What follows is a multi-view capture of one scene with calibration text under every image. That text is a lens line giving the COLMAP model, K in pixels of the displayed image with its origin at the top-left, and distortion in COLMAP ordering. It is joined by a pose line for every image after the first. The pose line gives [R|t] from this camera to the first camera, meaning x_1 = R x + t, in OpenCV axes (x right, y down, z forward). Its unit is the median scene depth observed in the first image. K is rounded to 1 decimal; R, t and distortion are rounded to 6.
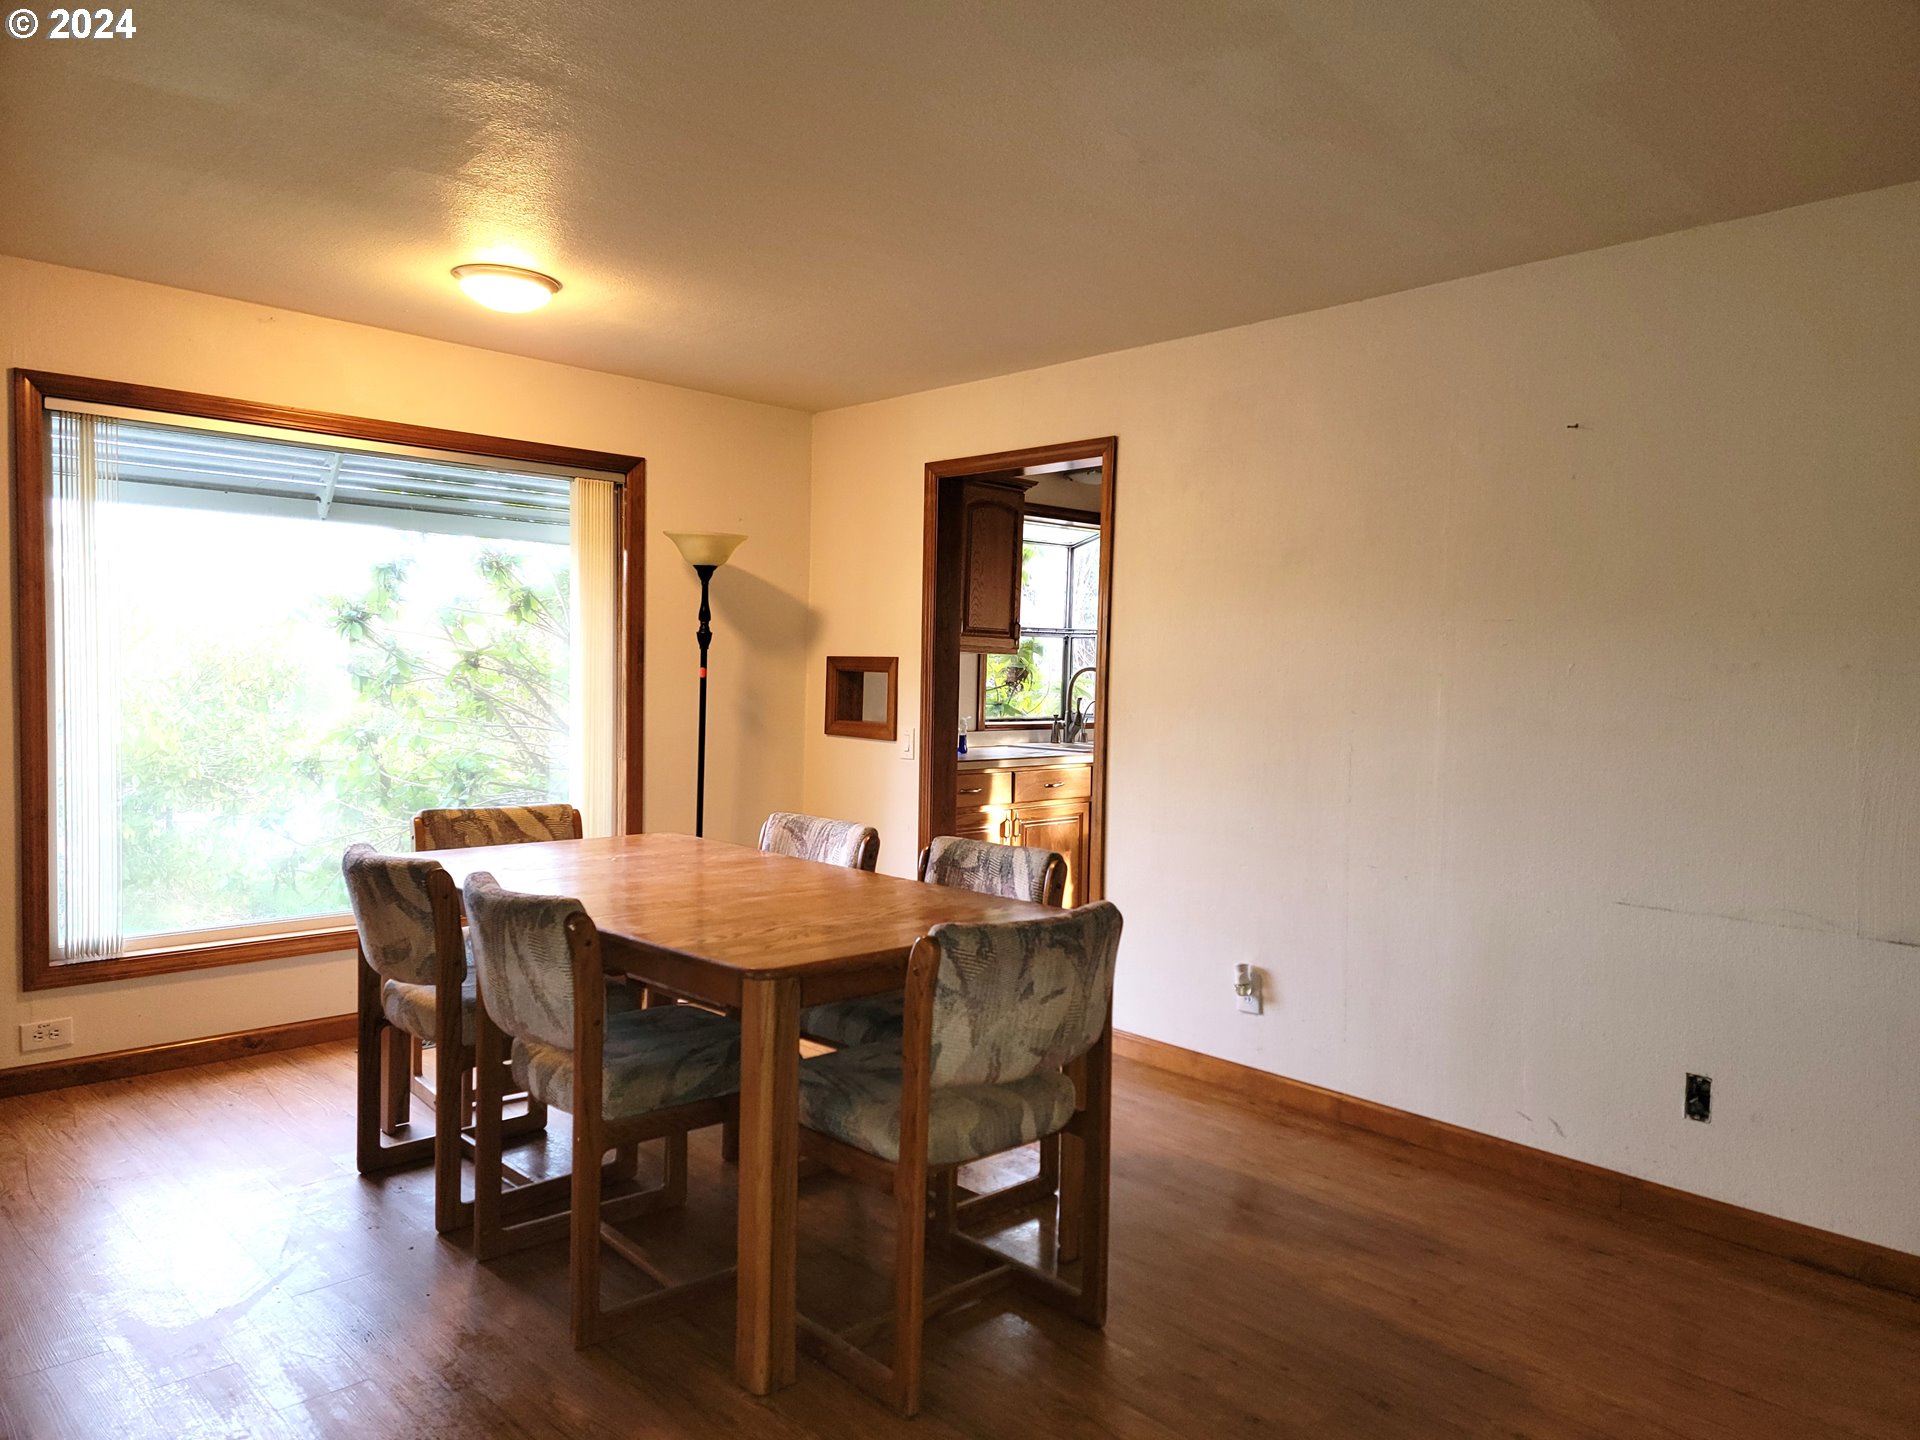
lens RADIAL K [[1300.9, 0, 983.4], [0, 1300.9, 718.5], [0, 0, 1]] dist [0.090588, -0.082897]
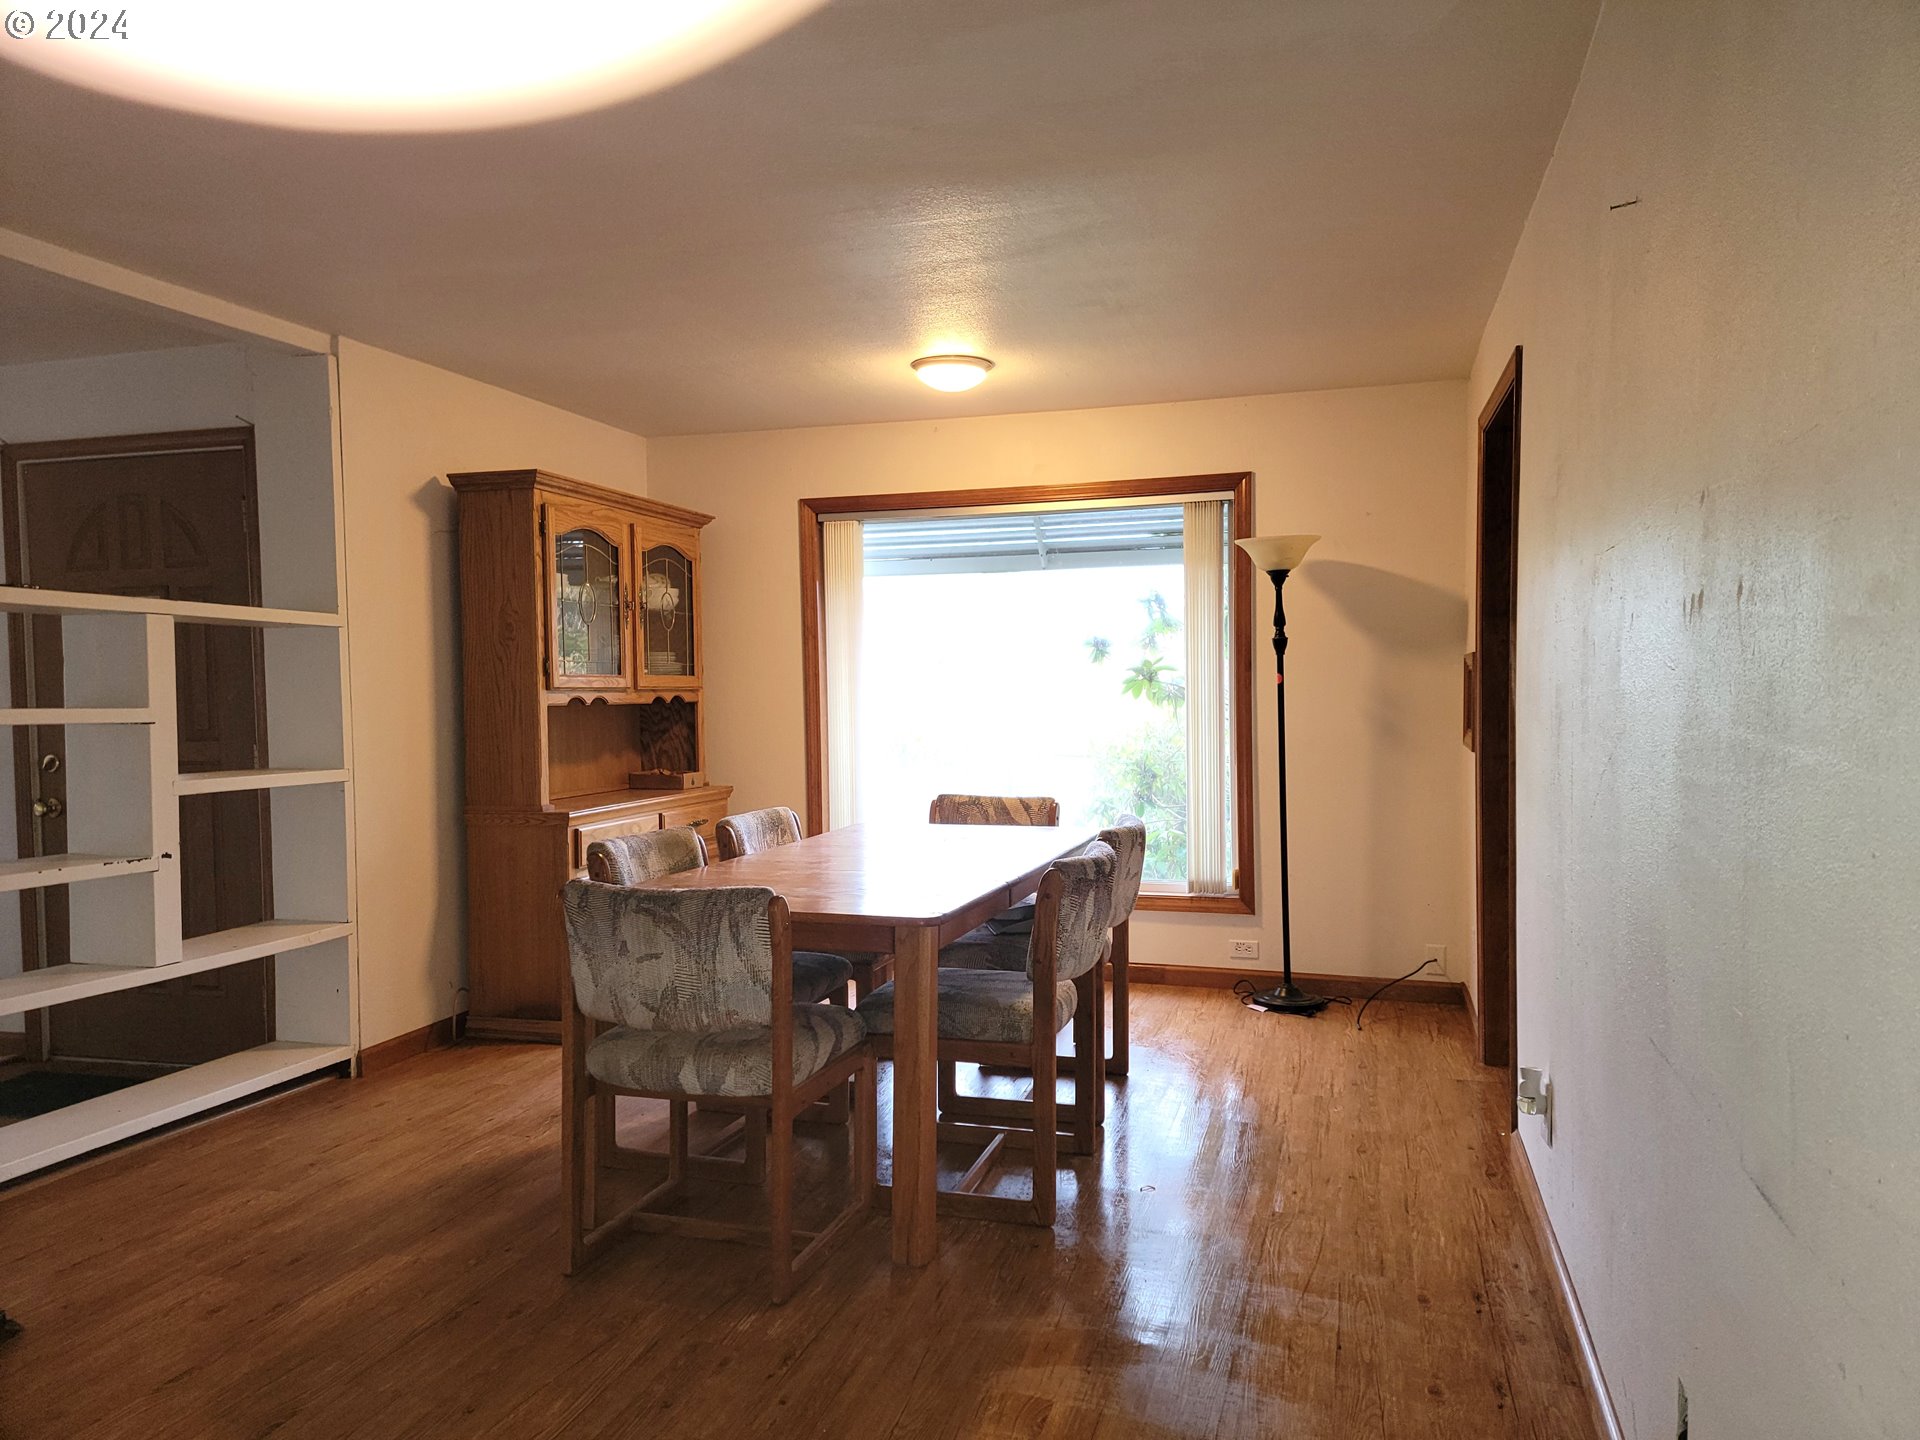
lens RADIAL K [[1300.9, 0, 983.4], [0, 1300.9, 718.5], [0, 0, 1]] dist [0.090588, -0.082897]
pose [[0.499291, -0.005217, -0.866419, 0.653801], [-0.009349, 0.999891, -0.011409, 0.010174], [0.866384, 0.013797, 0.499188, 0.386155]]
